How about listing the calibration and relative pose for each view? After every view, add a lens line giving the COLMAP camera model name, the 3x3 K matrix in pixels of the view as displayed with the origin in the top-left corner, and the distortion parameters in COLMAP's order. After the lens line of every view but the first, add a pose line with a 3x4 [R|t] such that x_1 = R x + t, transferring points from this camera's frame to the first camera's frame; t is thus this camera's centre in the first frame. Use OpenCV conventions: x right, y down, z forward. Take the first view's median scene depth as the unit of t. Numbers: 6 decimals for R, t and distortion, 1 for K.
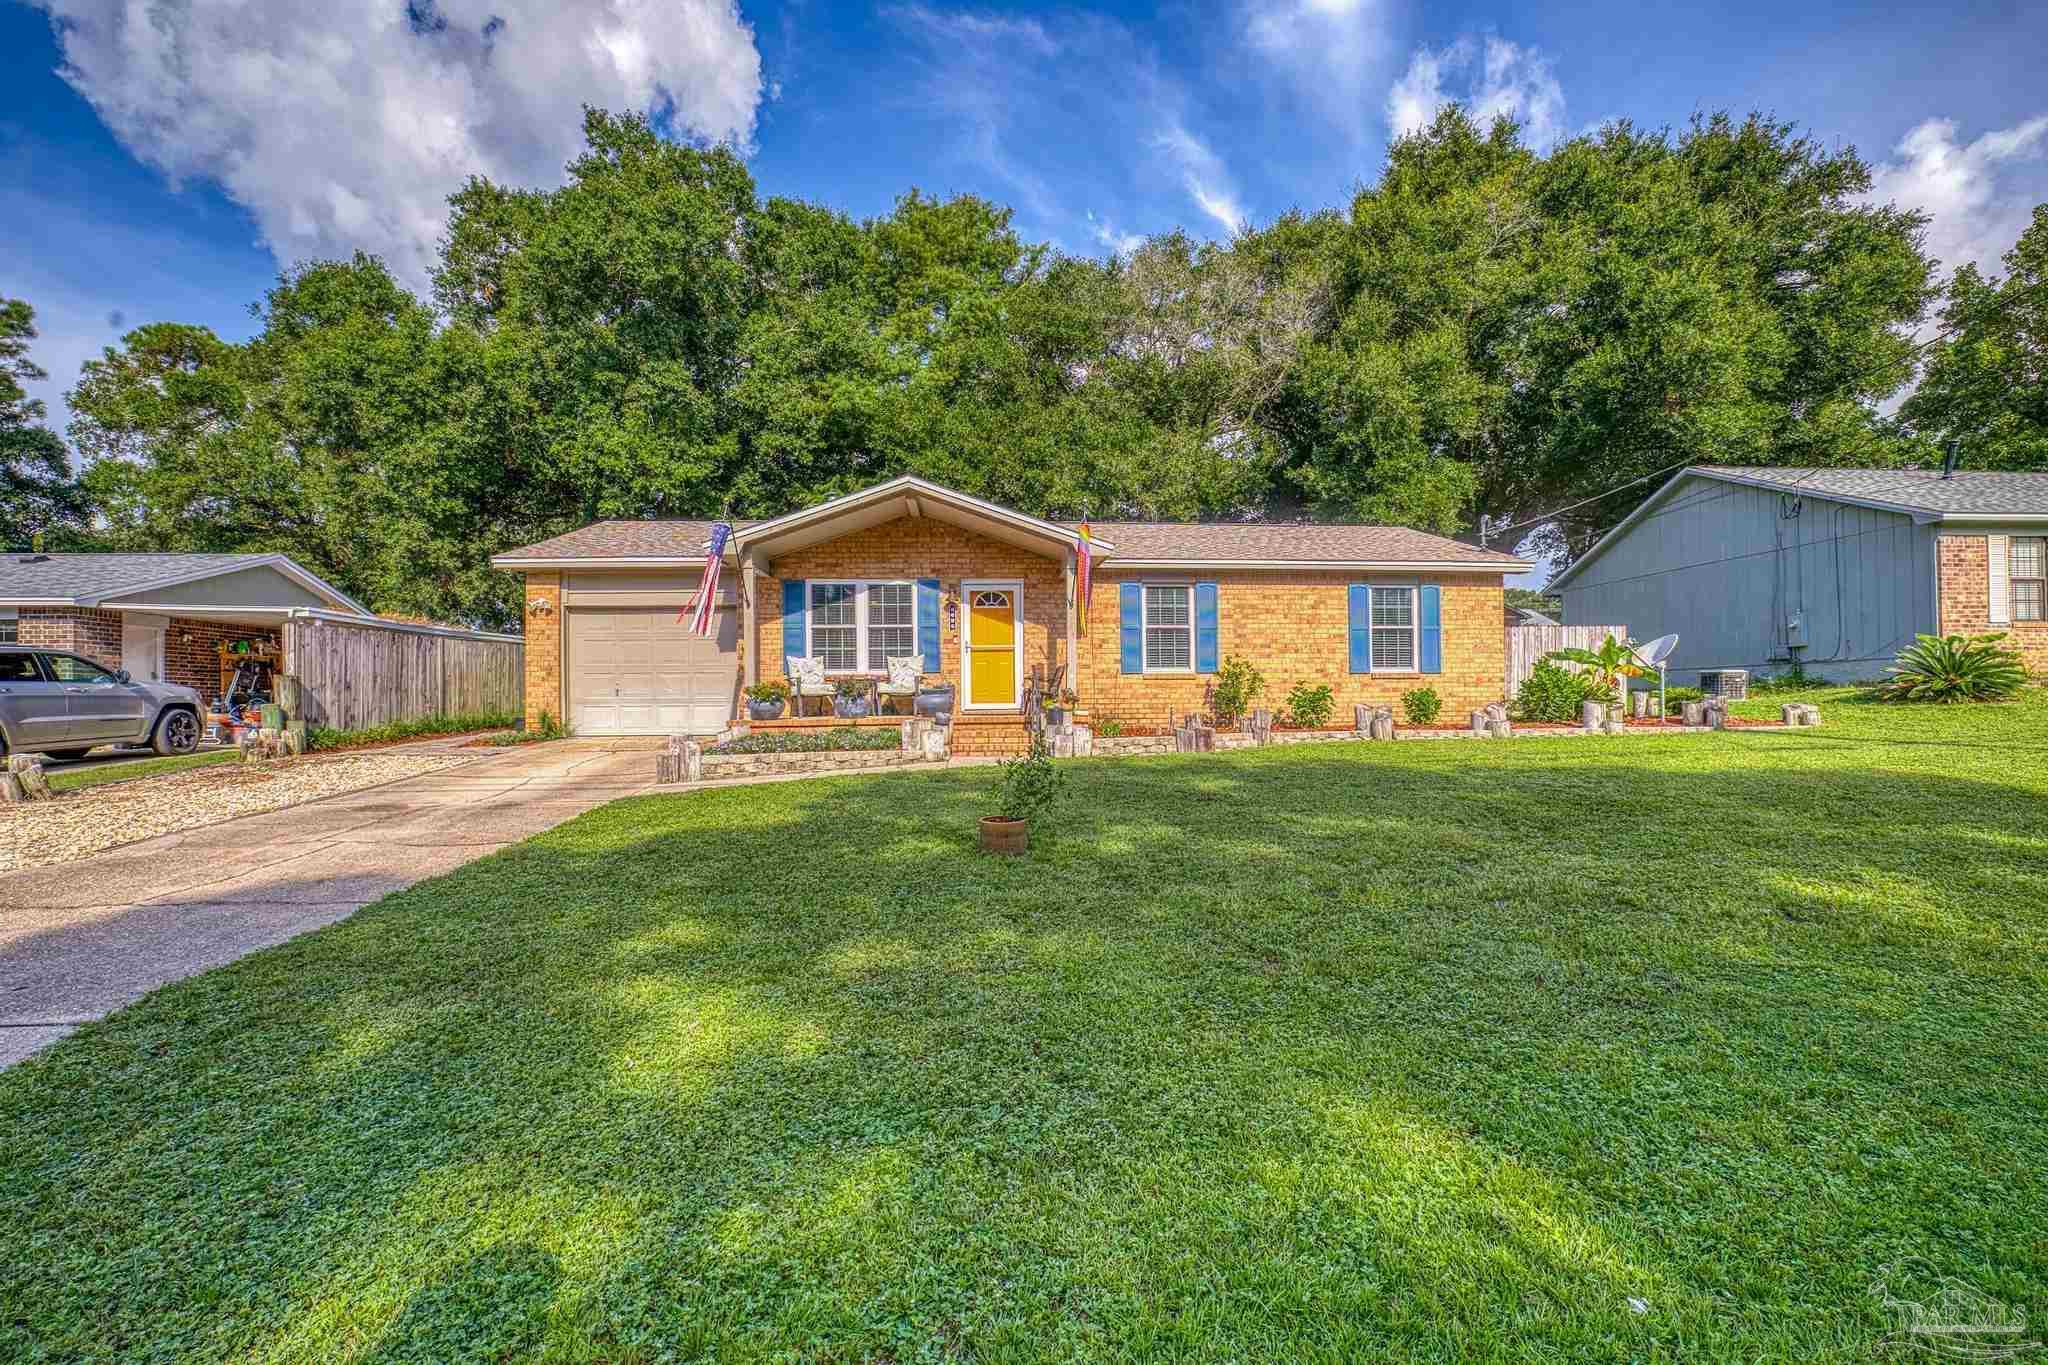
lens RADIAL K [[874.1, 0, 1018.9], [0, 874.1, 692.0], [0, 0, 1]] dist [-0.030742, 0.009214]
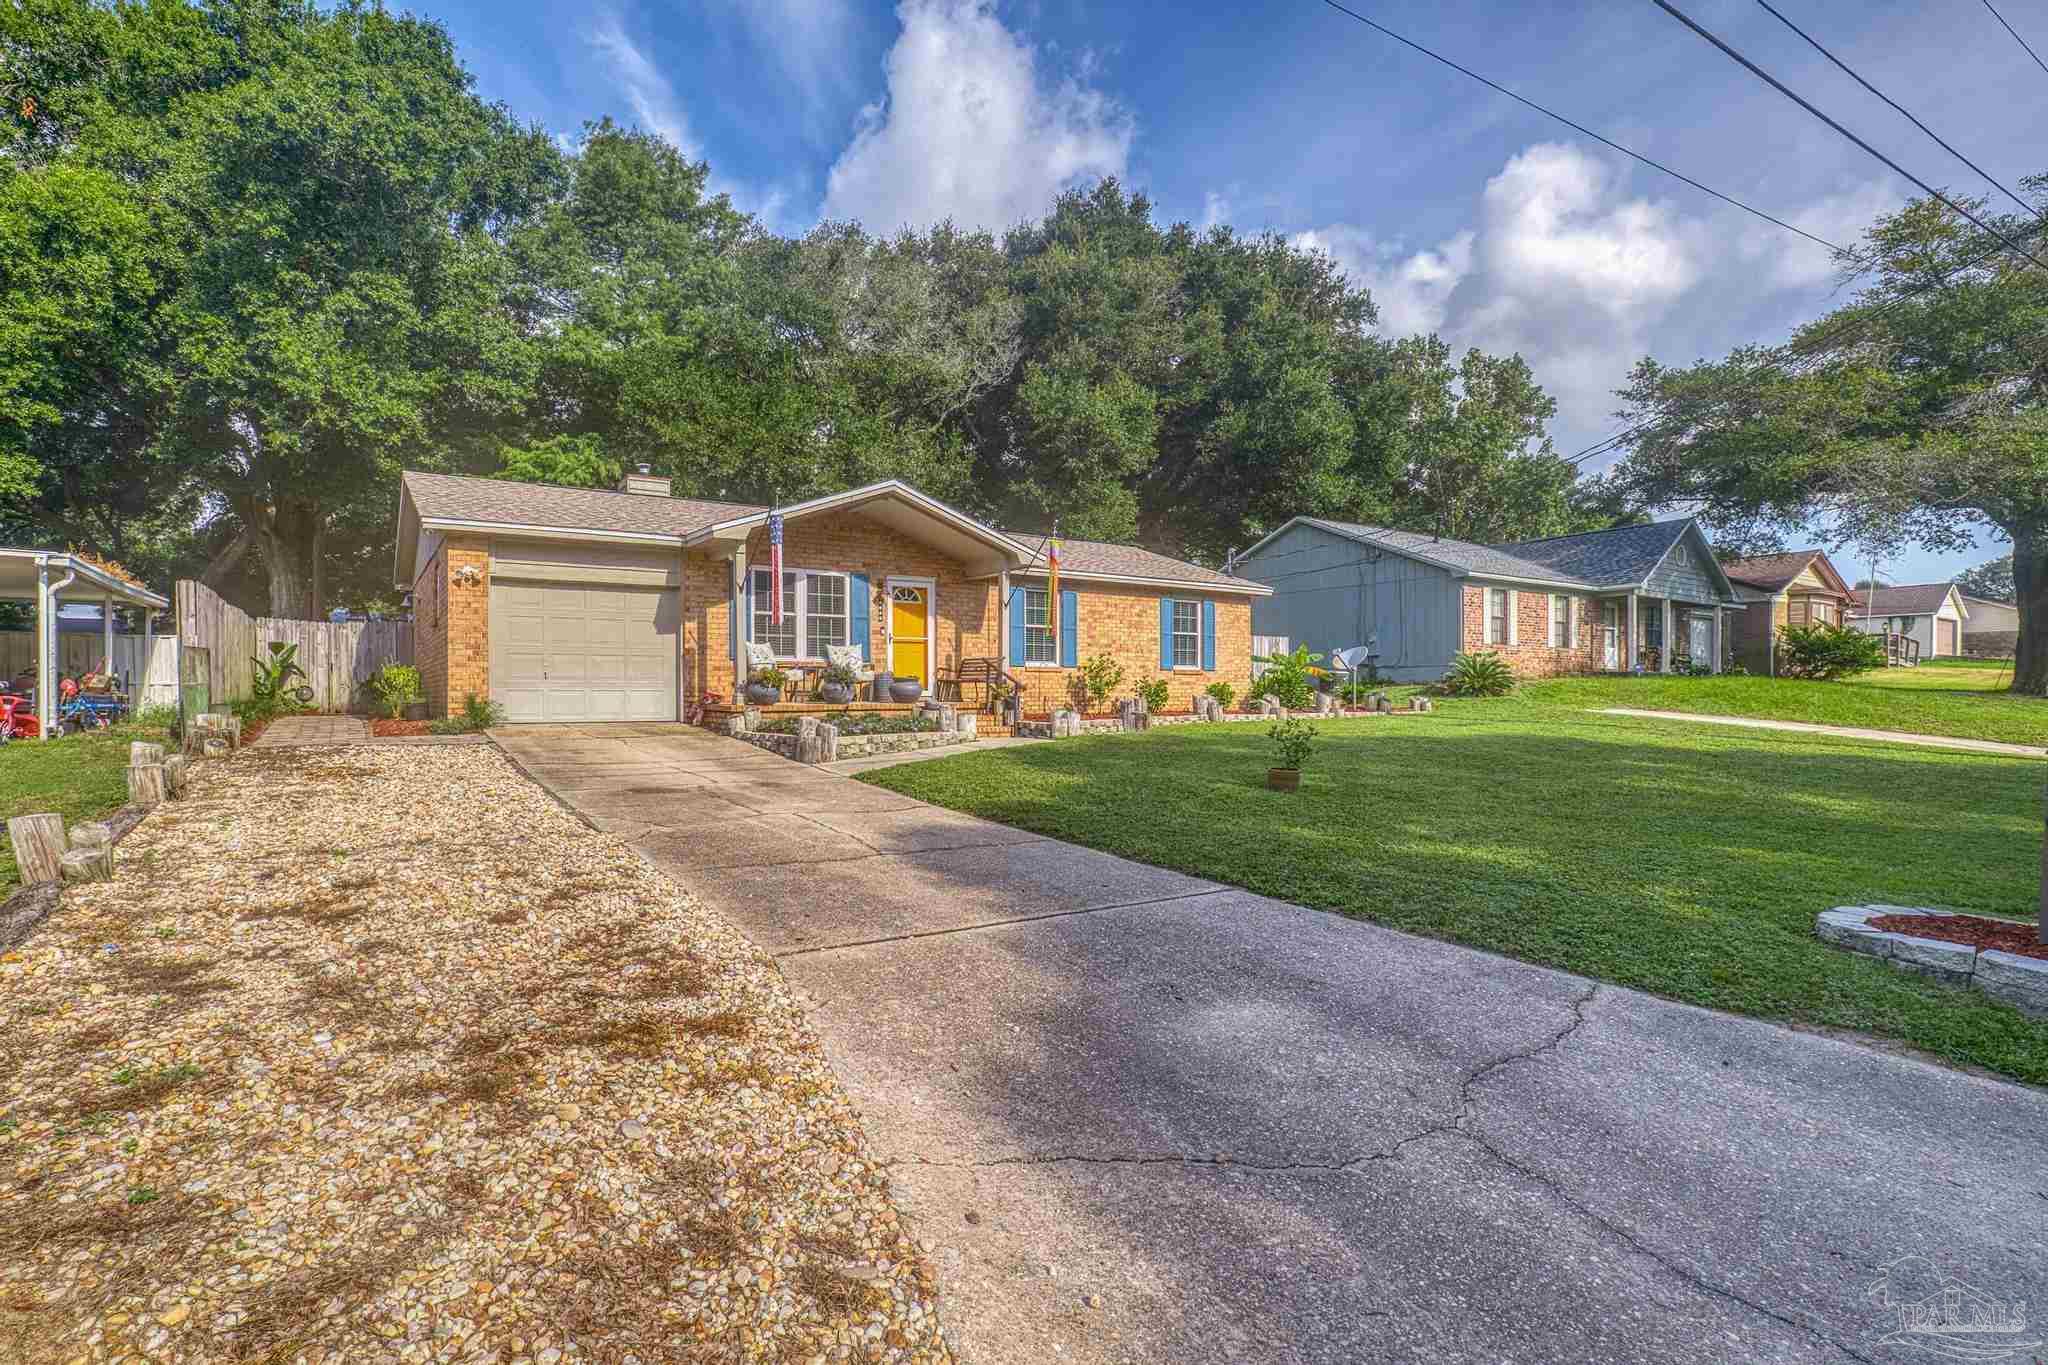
lens RADIAL K [[974.4, 0, 920.5], [0, 974.4, 686.9], [0, 0, 1]] dist [-0.026206, 0.003036]
pose [[0.888265, 0.011250, 0.459193, -0.570275], [-0.013449, 0.999908, 0.001520, 0.005799], [-0.459134, -0.007526, 0.888335, -0.076797]]
